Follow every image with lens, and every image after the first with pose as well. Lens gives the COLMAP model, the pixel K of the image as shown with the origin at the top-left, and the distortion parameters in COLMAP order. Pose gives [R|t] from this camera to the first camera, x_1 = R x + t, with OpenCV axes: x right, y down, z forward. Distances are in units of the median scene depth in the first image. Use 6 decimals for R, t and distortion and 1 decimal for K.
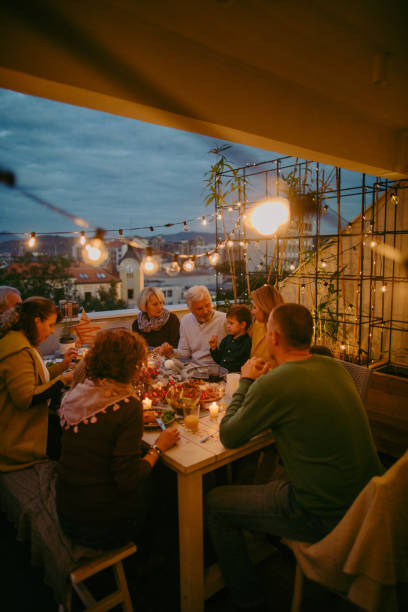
lens RADIAL K [[417.1, 0, 204.0], [0, 417.1, 306.0], [0, 0, 1]] dist [-0.043268, 0.000312]
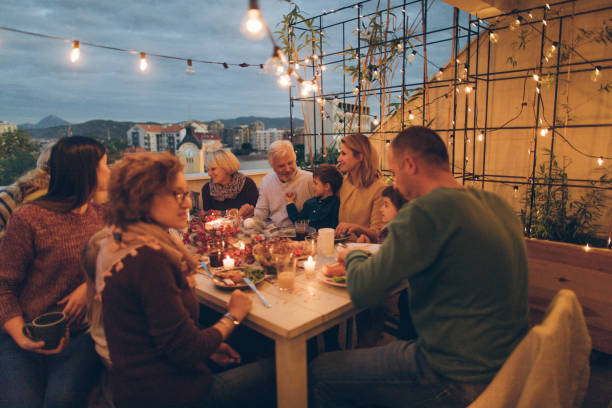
lens RADIAL K [[411.0, 0, 306.0], [0, 411.0, 204.0], [0, 0, 1]] dist [0.001077, 0.000413]
pose [[0.994947, -0.023448, 0.097626, -0.048818], [0.020129, 0.999190, 0.034843, 0.071687], [-0.098364, -0.032702, 0.994613, 0.131107]]
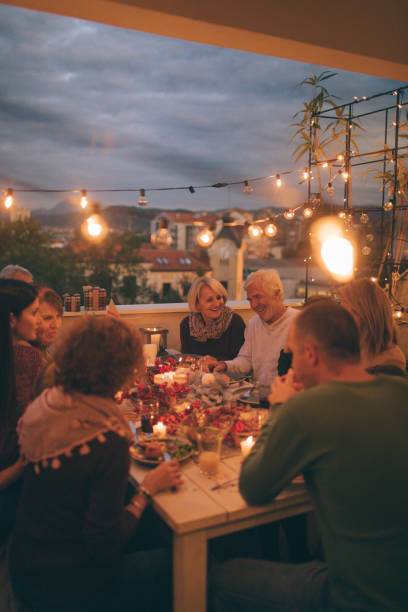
lens RADIAL K [[577.3, 0, 204.0], [0, 577.3, 306.0], [0, 0, 1]] dist [-0.002886, 0.001328]
pose [[0.977007, 0.046503, -0.208074, 0.109626], [-0.046561, 0.998905, 0.004623, 0.009085], [0.208061, 0.005171, 0.978102, 0.031873]]
